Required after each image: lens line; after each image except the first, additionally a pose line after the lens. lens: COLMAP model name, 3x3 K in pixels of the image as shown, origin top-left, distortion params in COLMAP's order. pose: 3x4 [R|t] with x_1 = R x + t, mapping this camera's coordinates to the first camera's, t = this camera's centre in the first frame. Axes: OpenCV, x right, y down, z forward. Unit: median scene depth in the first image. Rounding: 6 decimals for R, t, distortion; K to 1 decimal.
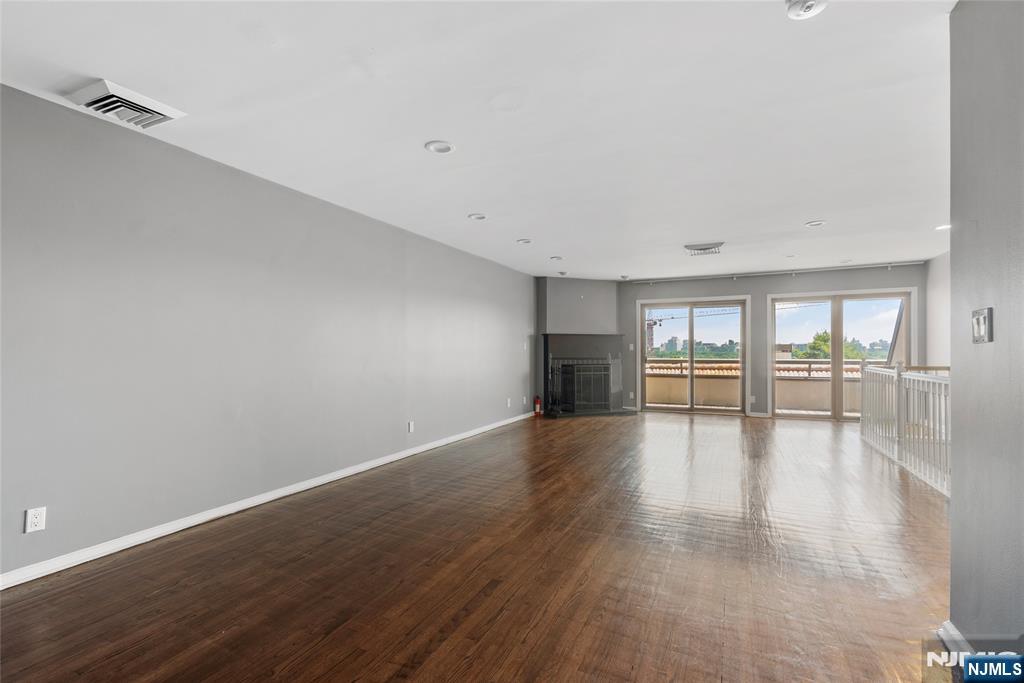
lens RADIAL K [[471.2, 0, 513.9], [0, 471.2, 349.2], [0, 0, 1]] dist [-0.001468, 0.000439]
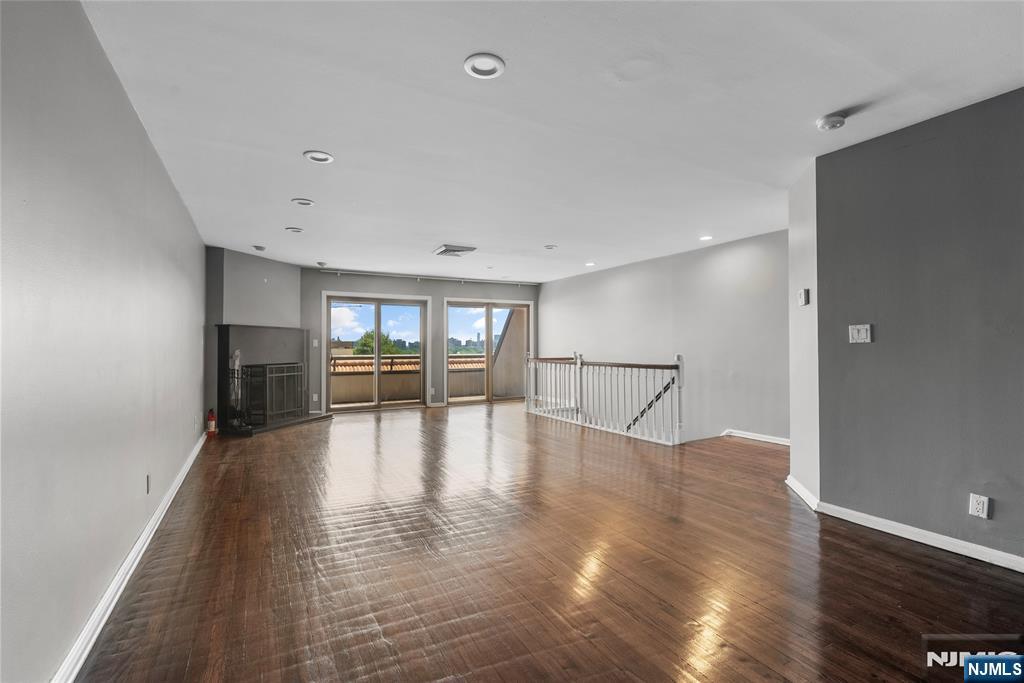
lens RADIAL K [[471.2, 0, 516.5], [0, 471.2, 332.6], [0, 0, 1]] dist [-0.001468, 0.000439]
pose [[0.584234, 0.023649, 0.811241, -0.262616], [-0.000303, 0.999582, -0.028921, 0.001695], [-0.811585, 0.016651, 0.583997, 0.187380]]
